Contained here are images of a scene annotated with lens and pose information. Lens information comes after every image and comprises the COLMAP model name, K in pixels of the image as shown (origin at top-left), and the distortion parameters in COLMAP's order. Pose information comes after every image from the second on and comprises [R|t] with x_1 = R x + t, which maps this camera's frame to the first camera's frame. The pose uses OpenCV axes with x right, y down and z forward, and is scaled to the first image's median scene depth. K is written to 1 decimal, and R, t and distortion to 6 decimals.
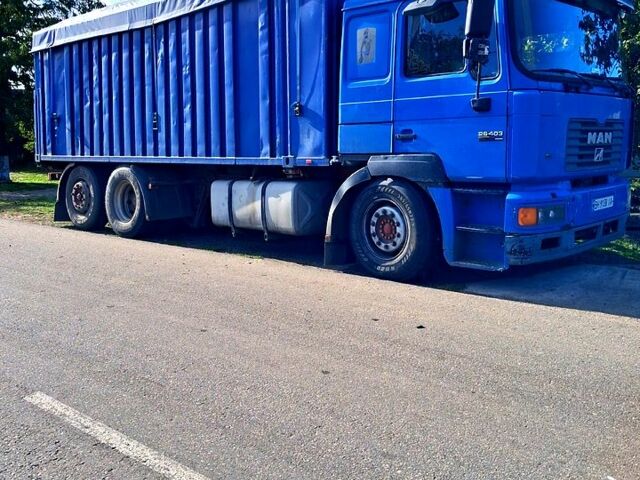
lens RADIAL K [[658.9, 0, 322.0], [0, 658.9, 220.9], [0, 0, 1]] dist [0.423412, -1.646955]
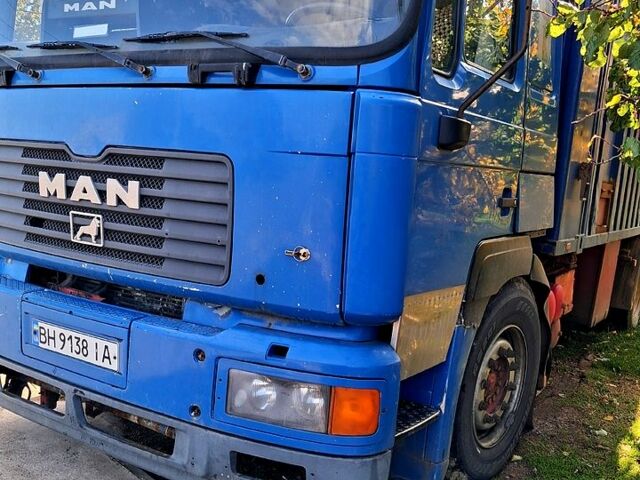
lens RADIAL K [[758.2, 0, 282.0], [0, 758.2, 241.0], [0, 0, 1]] dist [-0.012929, -0.014202]
pose [[0.154028, 0.143491, -0.977592, 0.906996], [-0.191369, 0.974997, 0.112958, -0.170467], [0.969357, 0.169682, 0.177637, 1.049188]]
